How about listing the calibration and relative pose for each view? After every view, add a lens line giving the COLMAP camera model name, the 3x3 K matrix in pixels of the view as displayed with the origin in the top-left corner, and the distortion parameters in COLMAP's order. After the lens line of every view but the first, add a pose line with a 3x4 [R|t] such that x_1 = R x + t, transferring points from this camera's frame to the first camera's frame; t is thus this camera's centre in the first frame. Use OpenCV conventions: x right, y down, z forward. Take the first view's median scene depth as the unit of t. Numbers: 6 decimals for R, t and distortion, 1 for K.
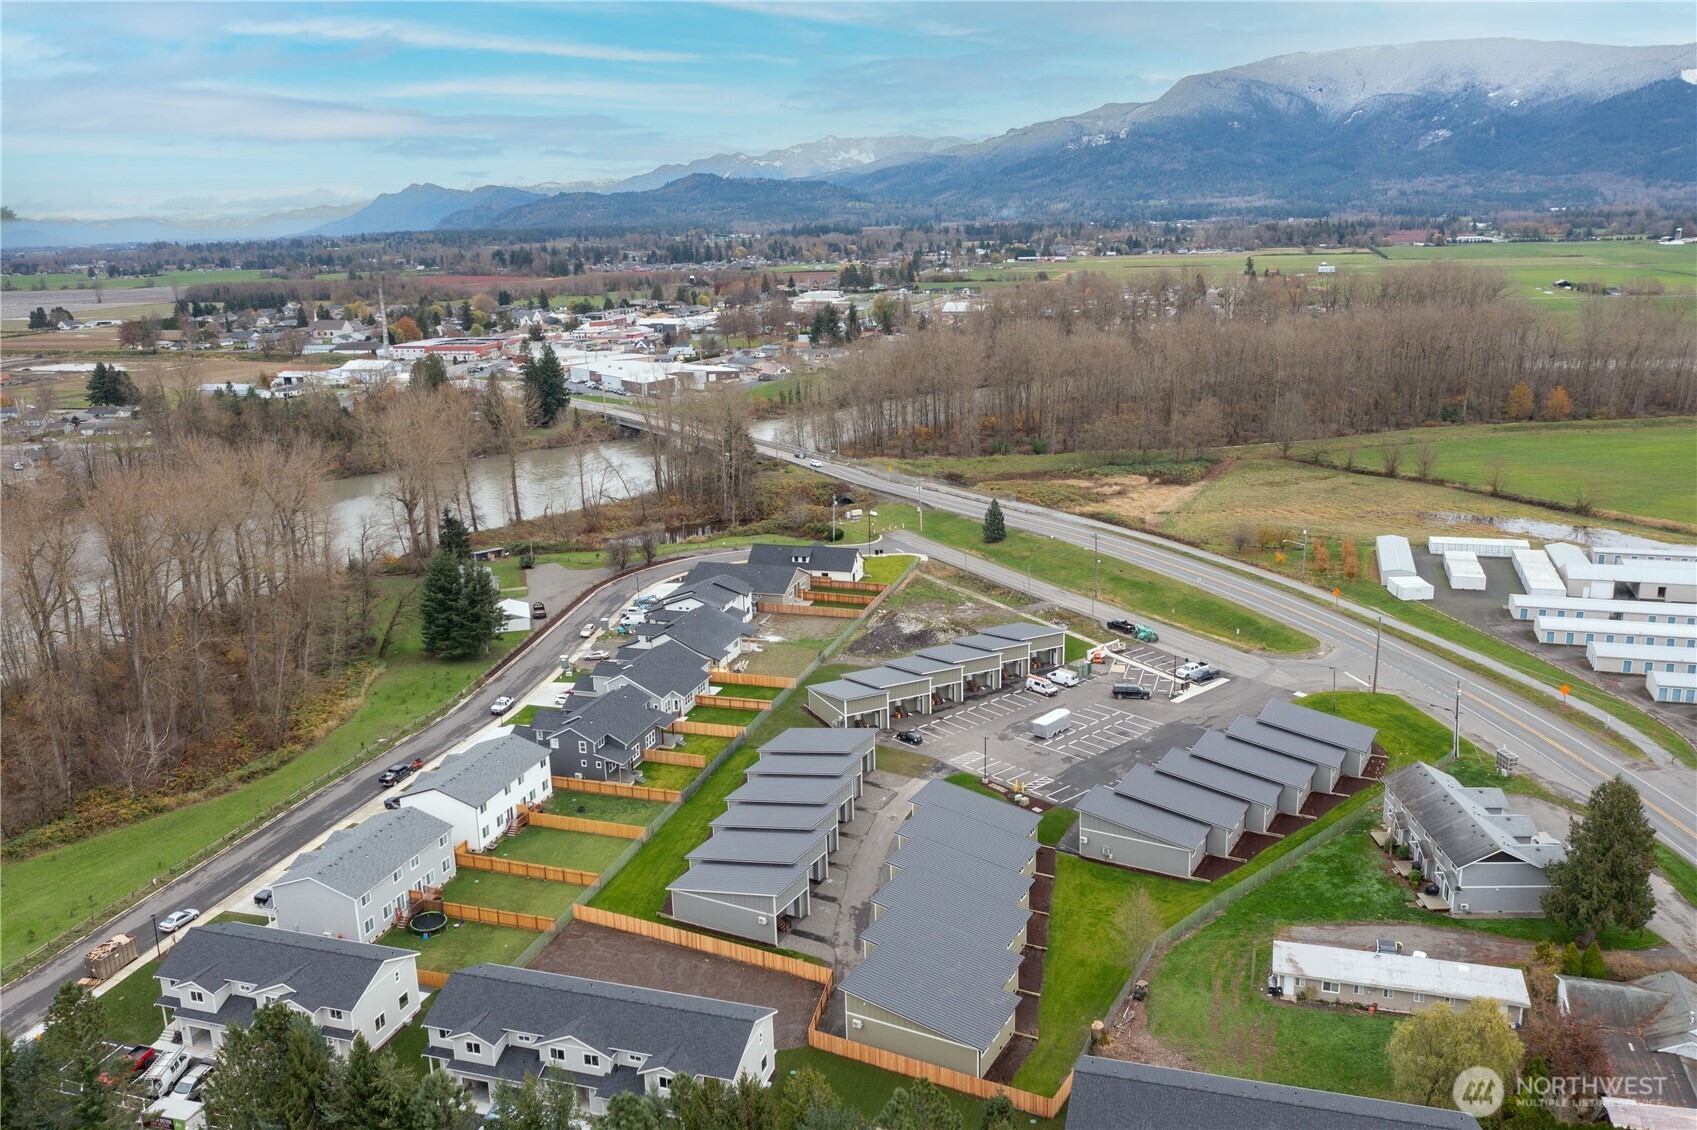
lens RADIAL K [[1304.6, 0, 877.9], [0, 1304.6, 568.1], [0, 0, 1]] dist [-0.009525, -0.001733]
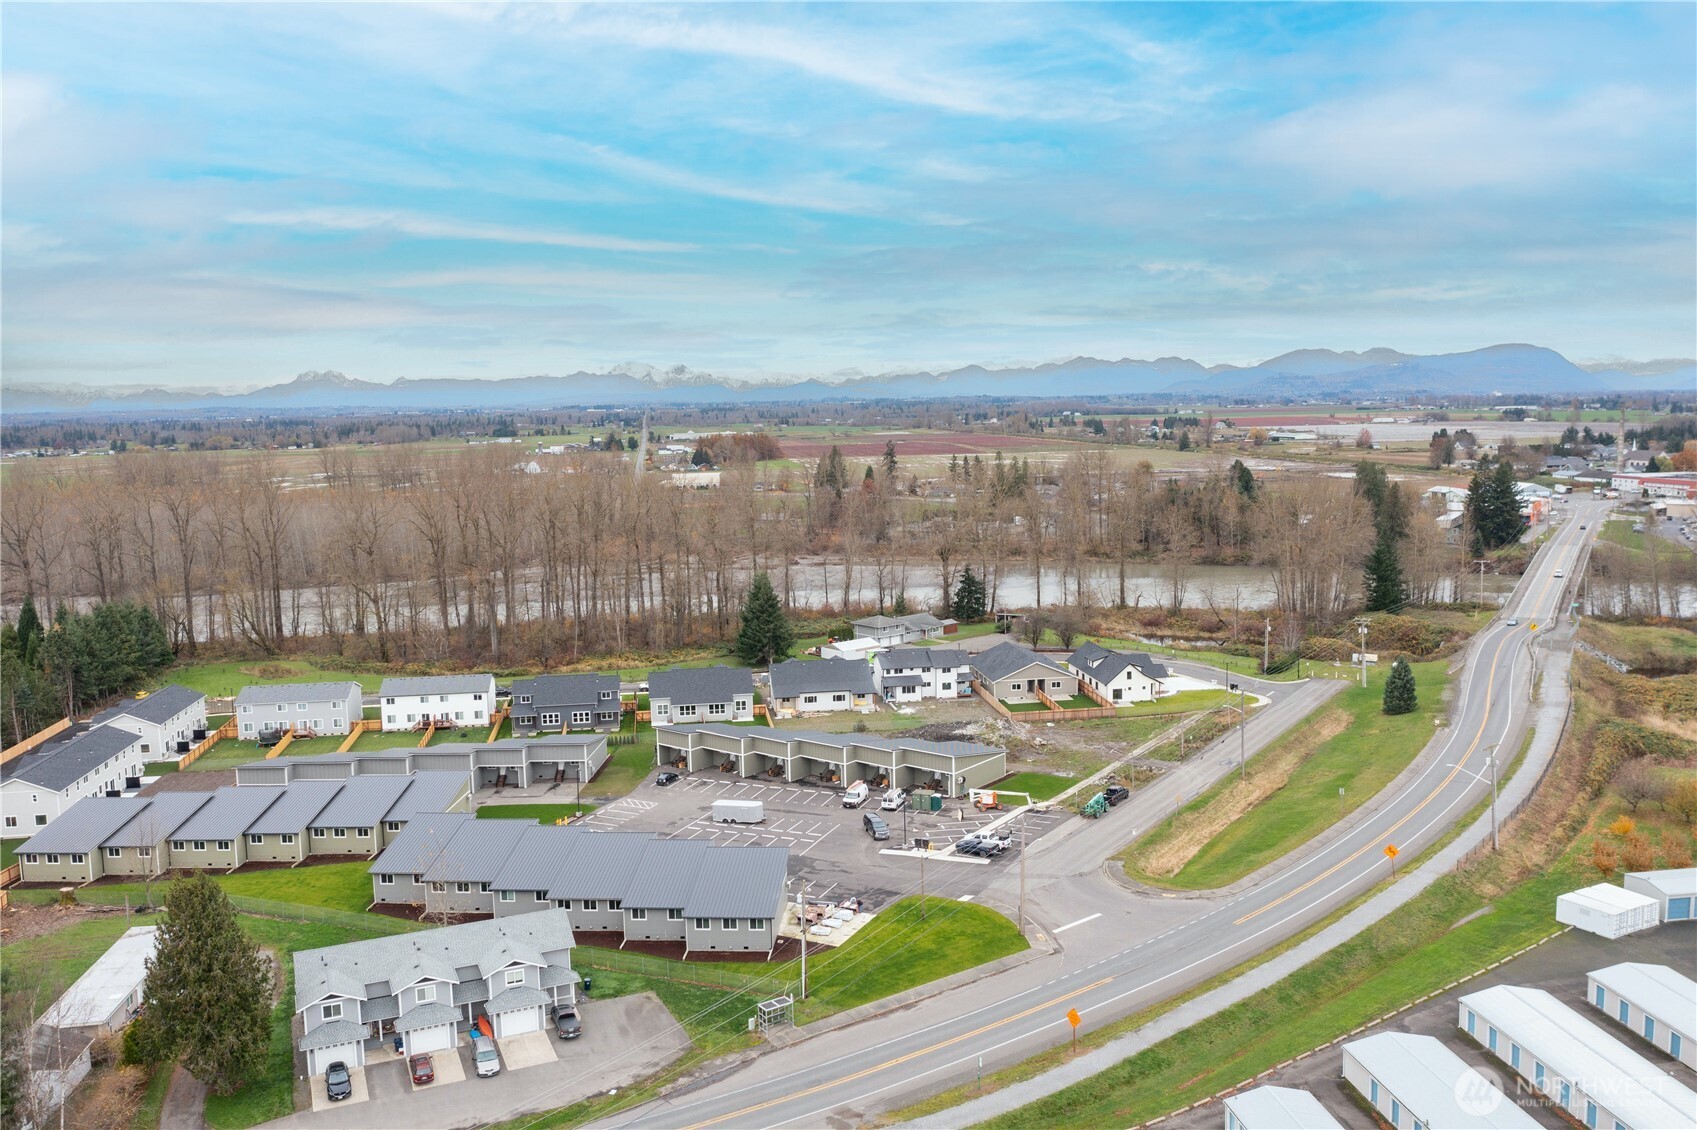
lens RADIAL K [[1304.6, 0, 877.9], [0, 1304.6, 568.1], [0, 0, 1]] dist [-0.009525, -0.001733]
pose [[0.459455, 0.130081, -0.878624, 0.722173], [-0.219591, 0.975145, 0.029541, -0.071180], [0.860628, 0.179365, 0.476600, 0.469505]]
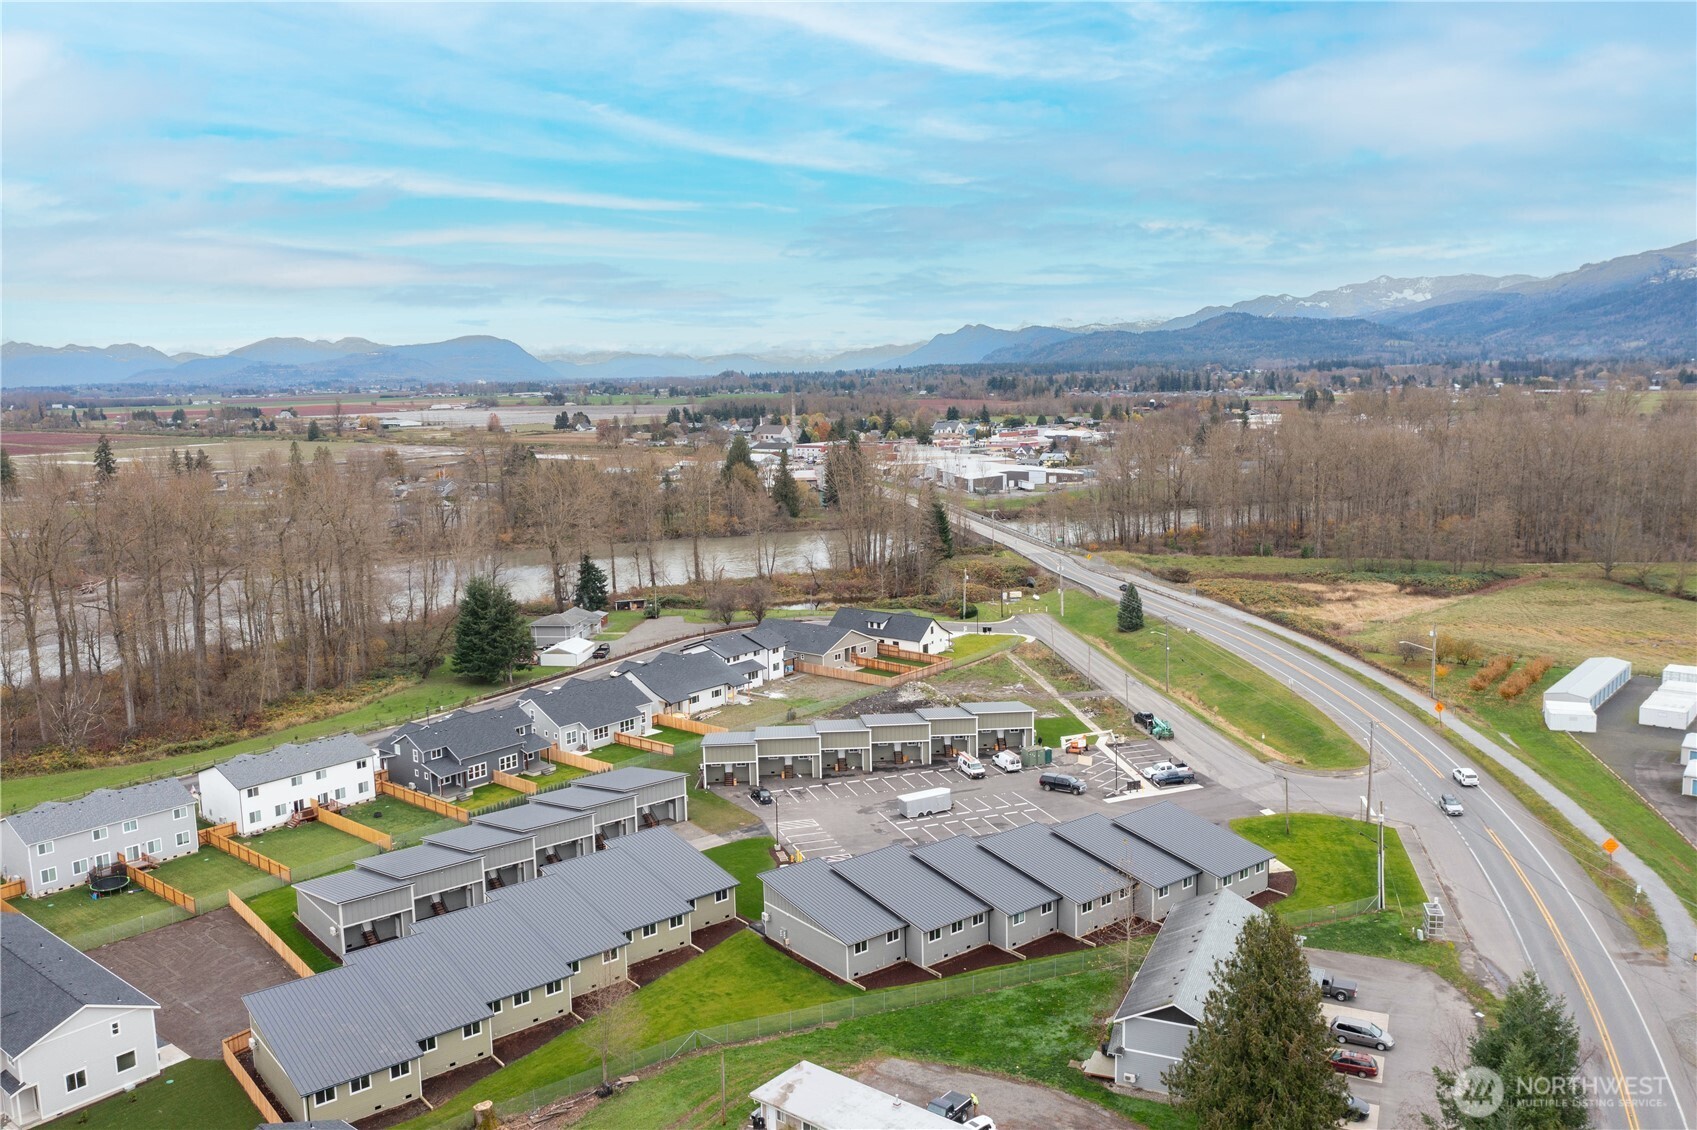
lens RADIAL K [[1304.6, 0, 877.9], [0, 1304.6, 568.1], [0, 0, 1]] dist [-0.009525, -0.001733]
pose [[0.930202, 0.062018, -0.361770, 0.303816], [-0.097021, 0.992111, -0.079387, 0.029236], [0.353993, 0.108946, 0.928881, 0.141881]]
